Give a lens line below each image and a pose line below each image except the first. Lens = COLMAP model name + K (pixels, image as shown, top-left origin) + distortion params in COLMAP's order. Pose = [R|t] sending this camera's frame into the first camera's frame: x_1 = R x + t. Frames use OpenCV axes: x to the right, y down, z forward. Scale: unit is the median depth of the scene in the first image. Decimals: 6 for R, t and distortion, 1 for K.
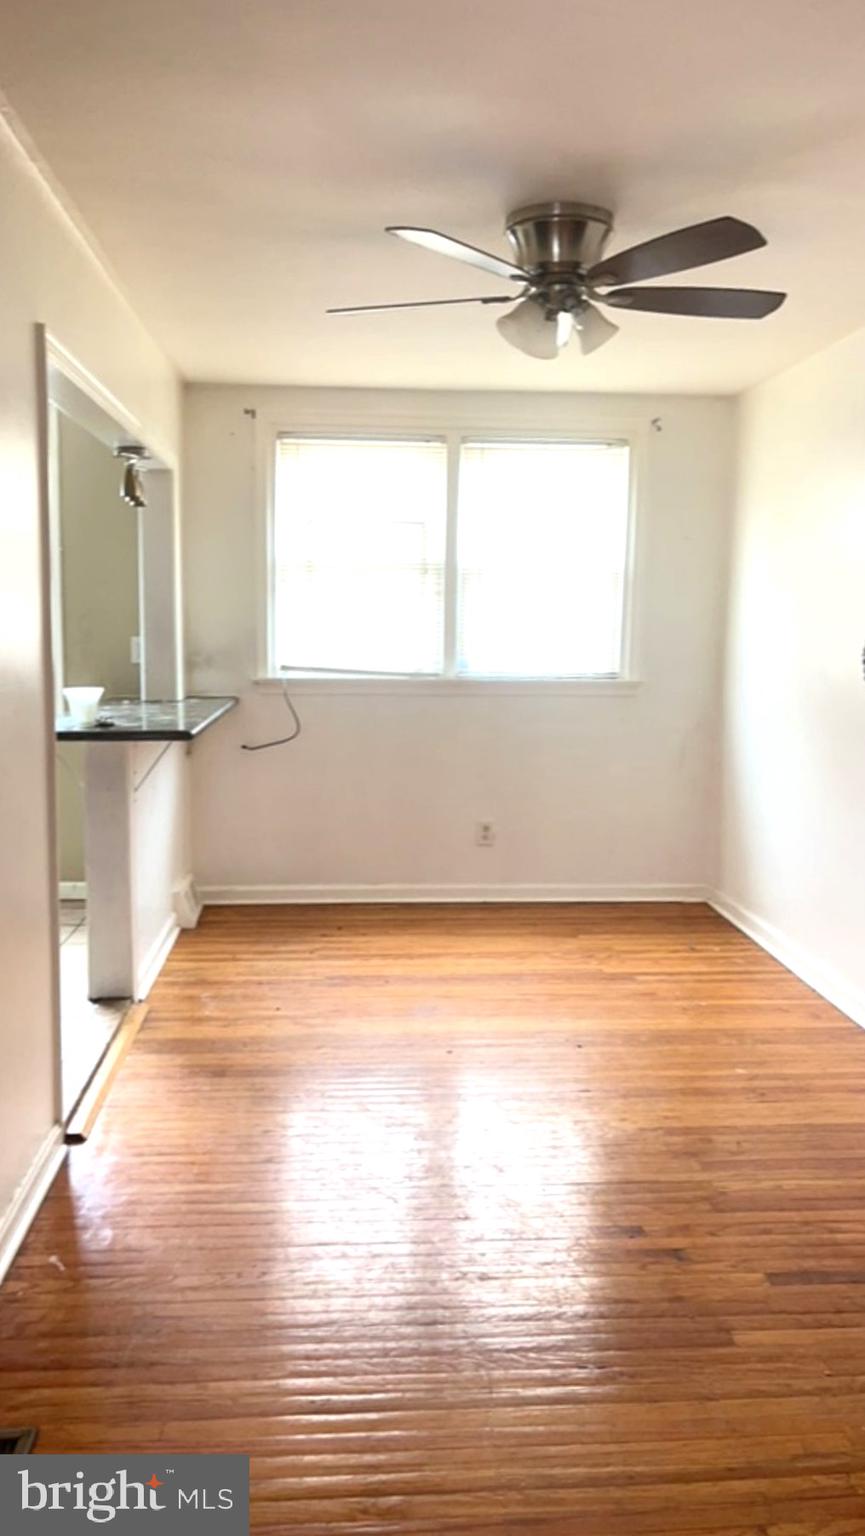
lens RADIAL K [[1225.9, 0, 433.4], [0, 1225.9, 772.5], [0, 0, 1]] dist [0.045576, 0.002343]
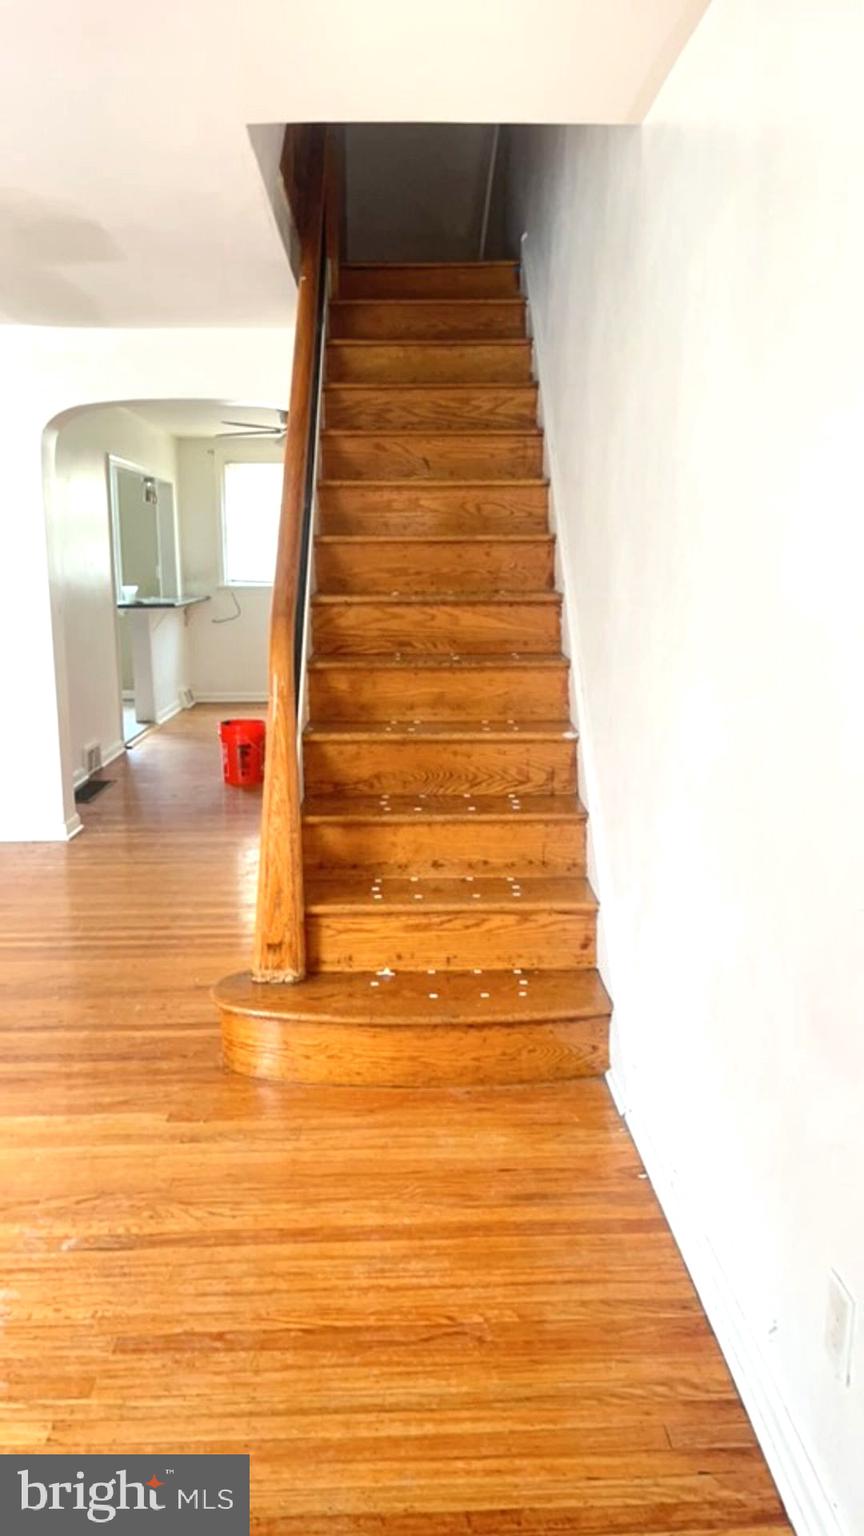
lens RADIAL K [[1158.6, 0, 426.8], [0, 1158.6, 765.5], [0, 0, 1]] dist [0.062776, -0.031100]
pose [[0.998638, -0.010438, -0.051122, 0.317507], [0.013207, 0.998446, 0.054140, 0.129162], [0.050477, -0.054741, 0.997224, -0.975861]]
